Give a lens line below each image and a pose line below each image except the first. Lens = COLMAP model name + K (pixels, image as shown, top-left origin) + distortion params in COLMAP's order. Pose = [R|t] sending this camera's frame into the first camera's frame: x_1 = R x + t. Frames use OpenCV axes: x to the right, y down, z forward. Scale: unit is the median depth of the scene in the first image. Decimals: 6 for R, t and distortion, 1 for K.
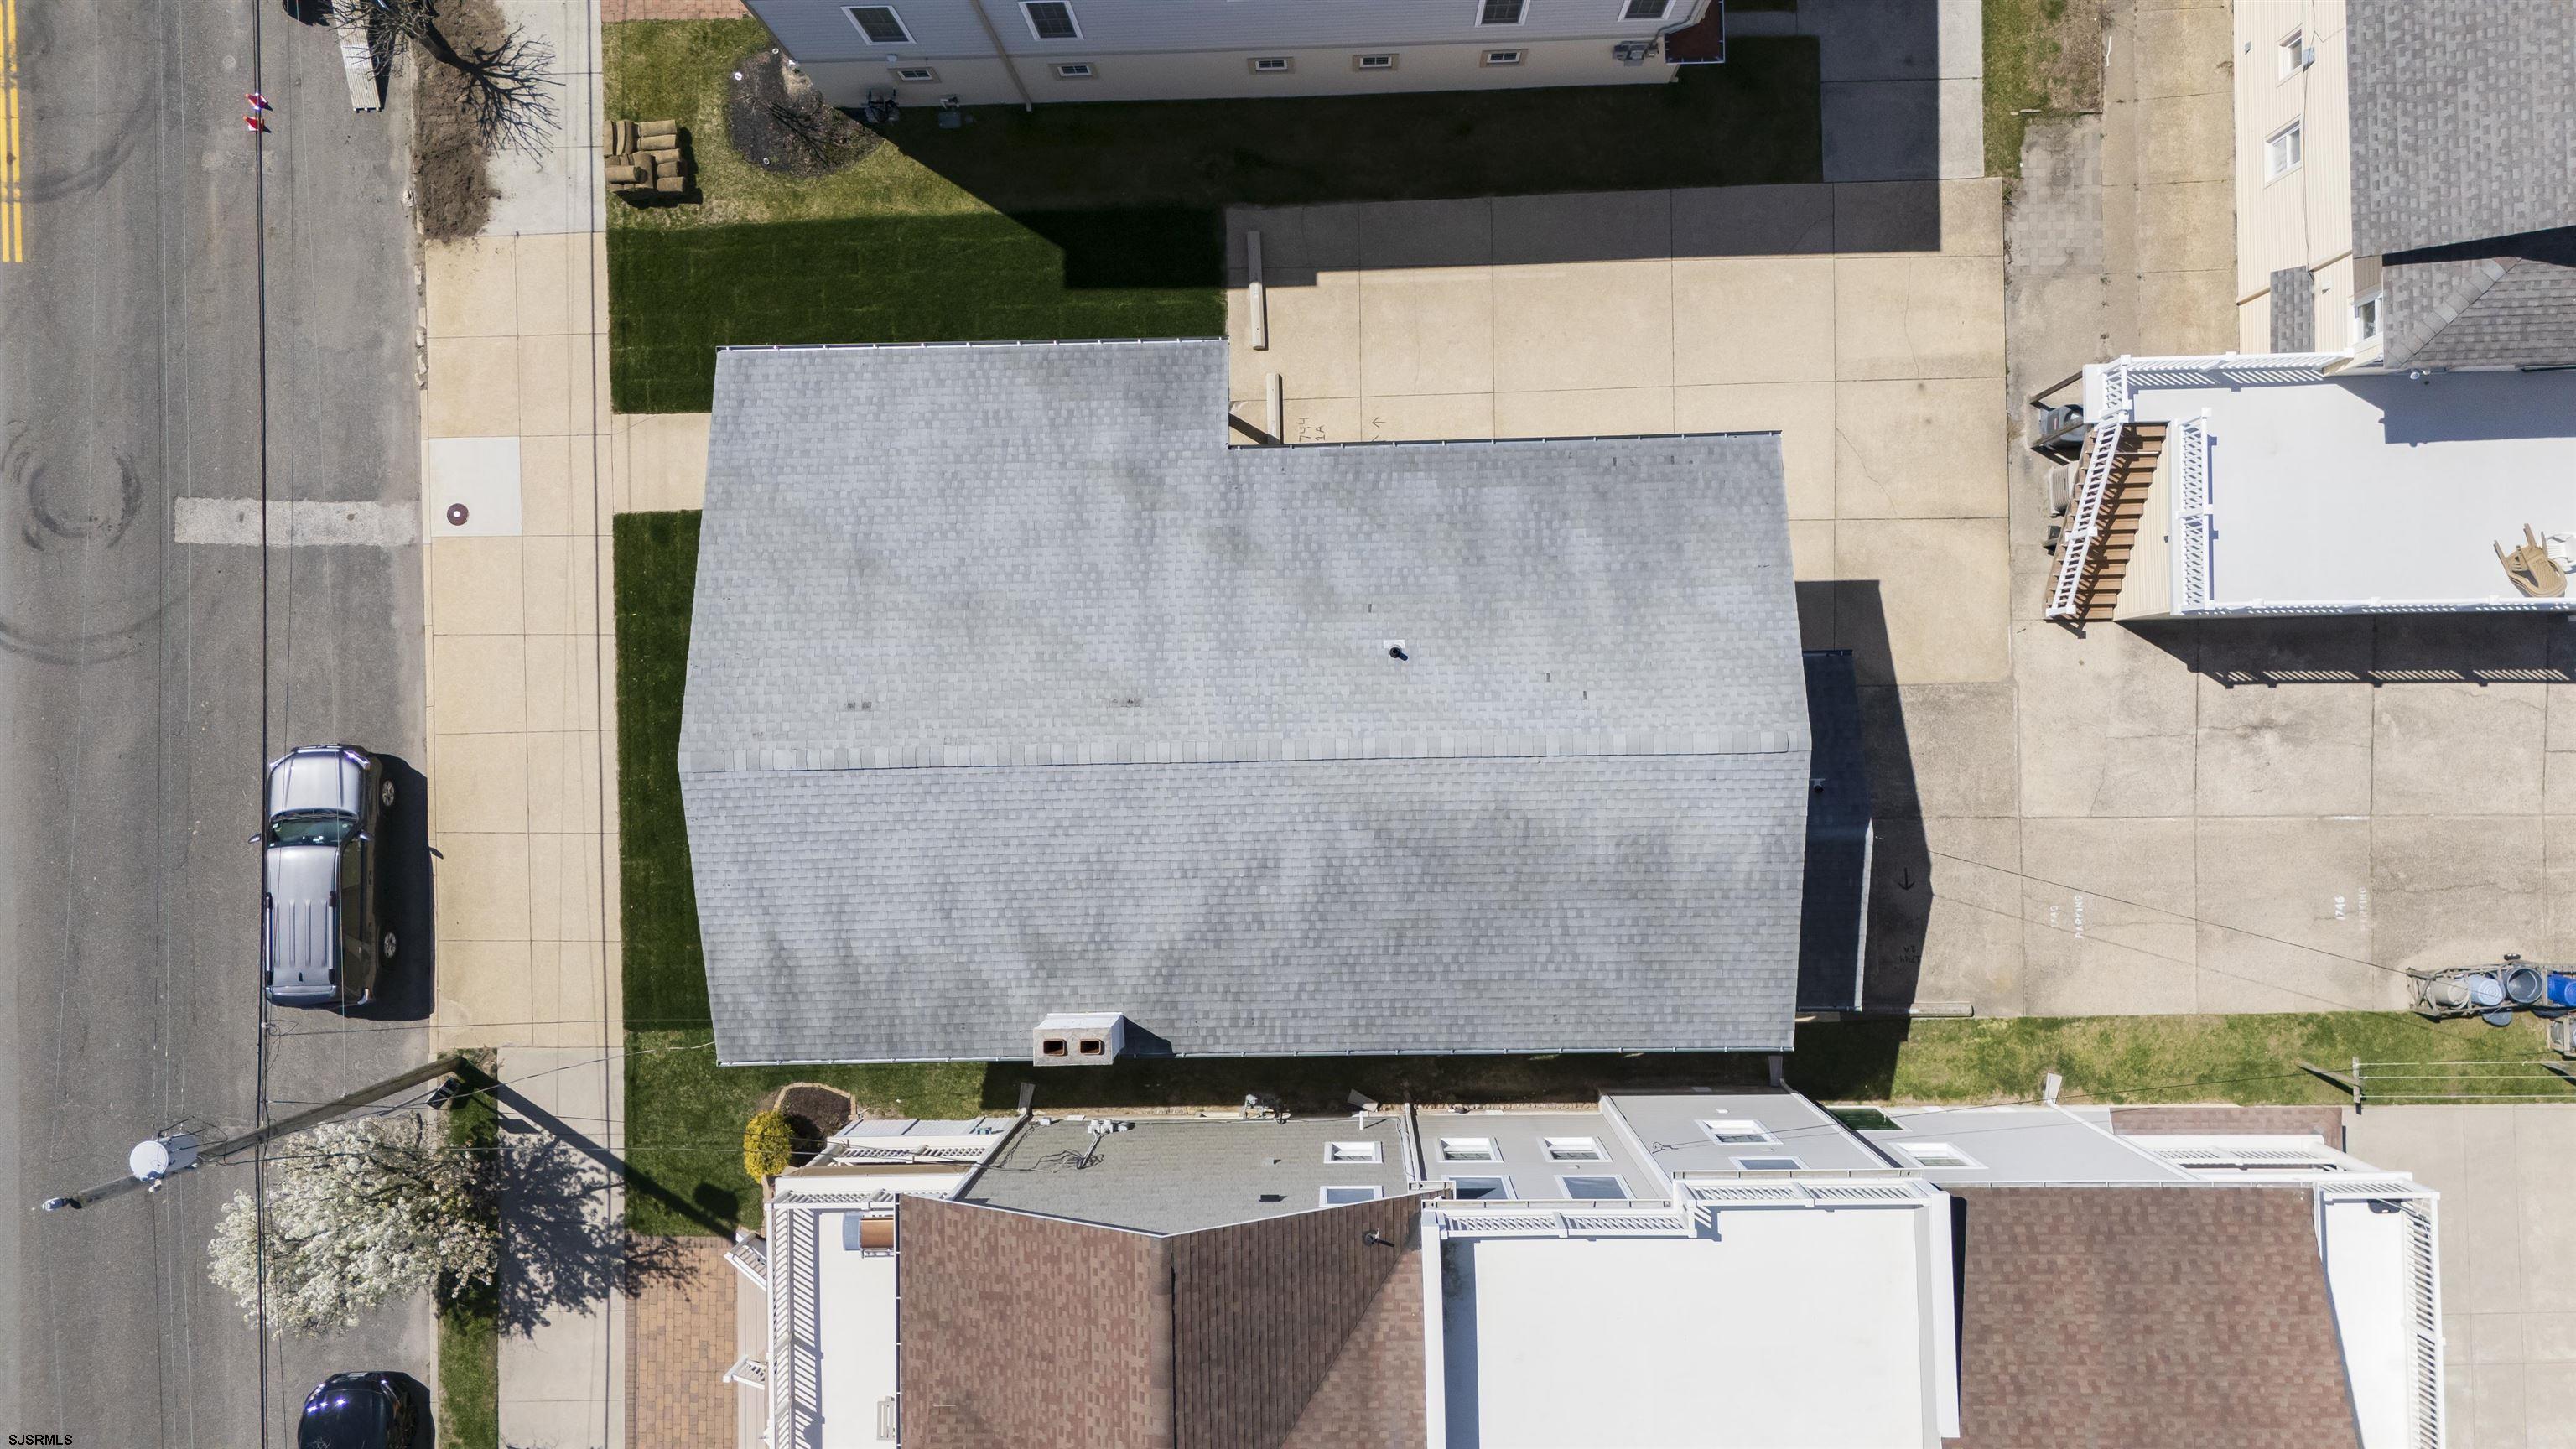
lens RADIAL K [[1831.3, 0, 1283.9], [0, 1831.3, 717.7], [0, 0, 1]] dist [0.058414, -0.044707]
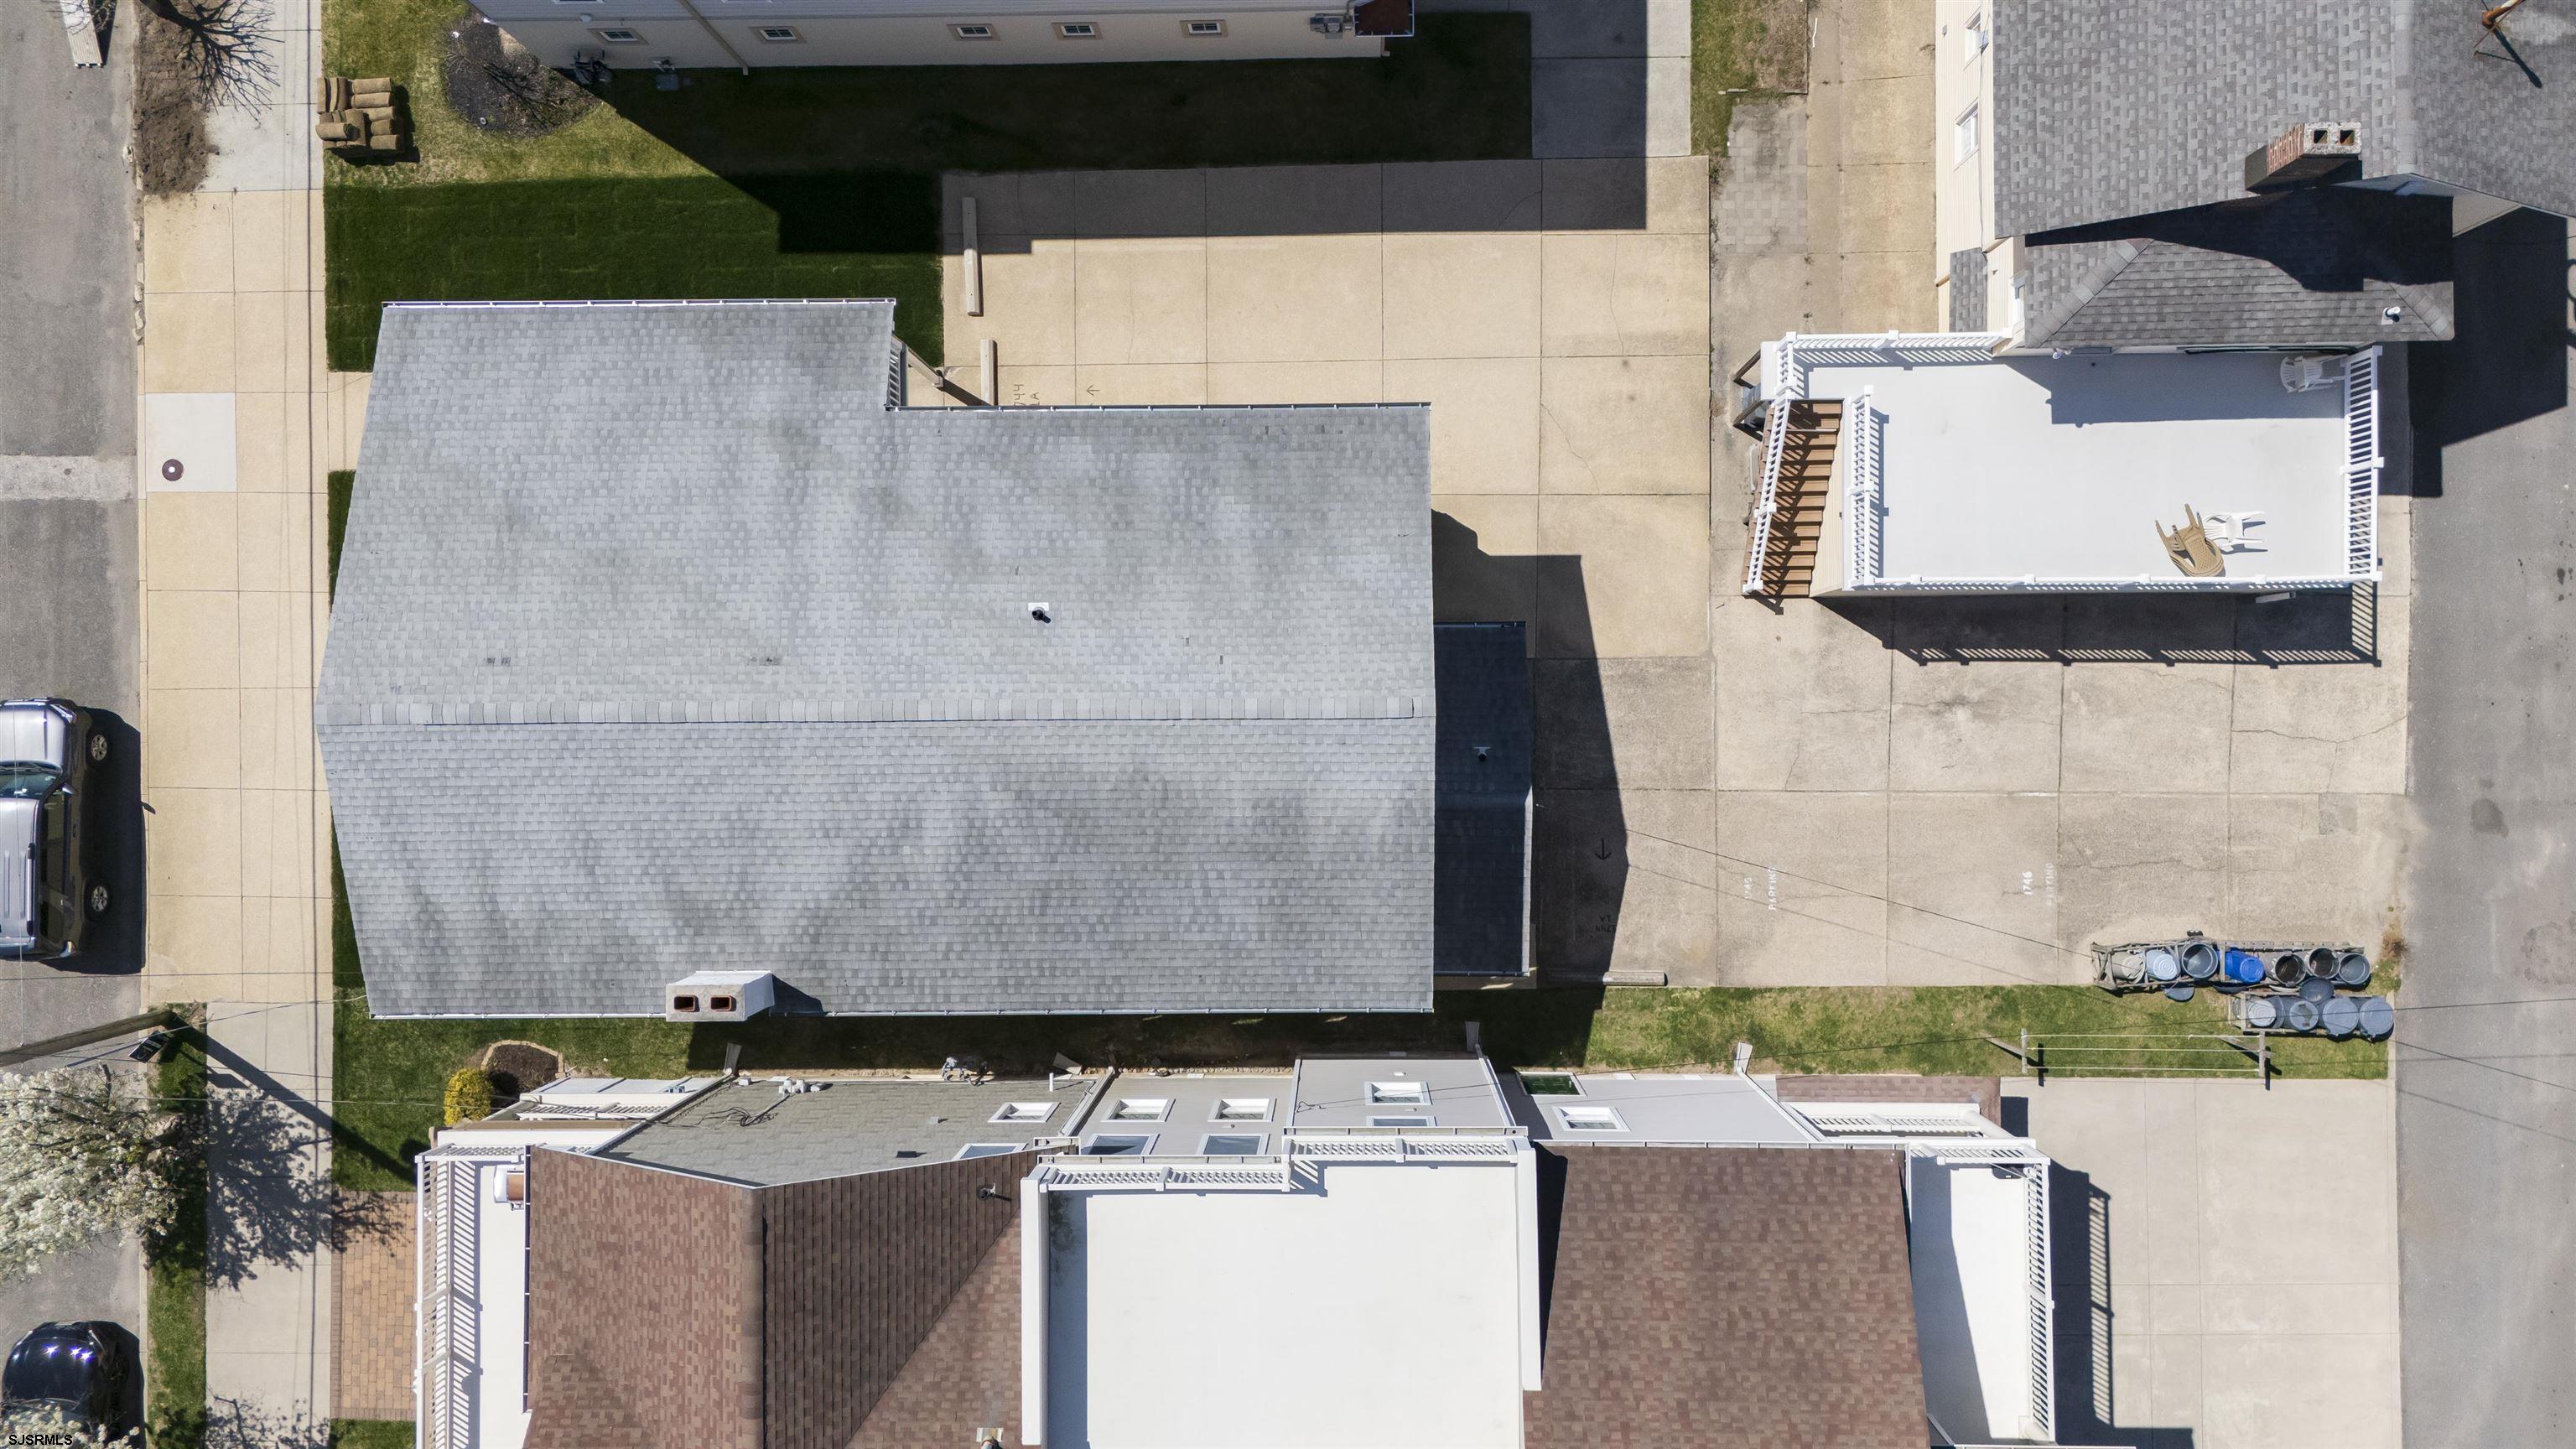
lens RADIAL K [[1831.3, 0, 1297.3], [0, 1831.3, 719.8], [0, 0, 1]] dist [0.058414, -0.044707]
pose [[0.999926, 0.012161, 0.000396, 0.169915], [-0.012164, 0.999897, 0.007639, 0.010489], [-0.000303, -0.007643, 0.999971, -0.007966]]
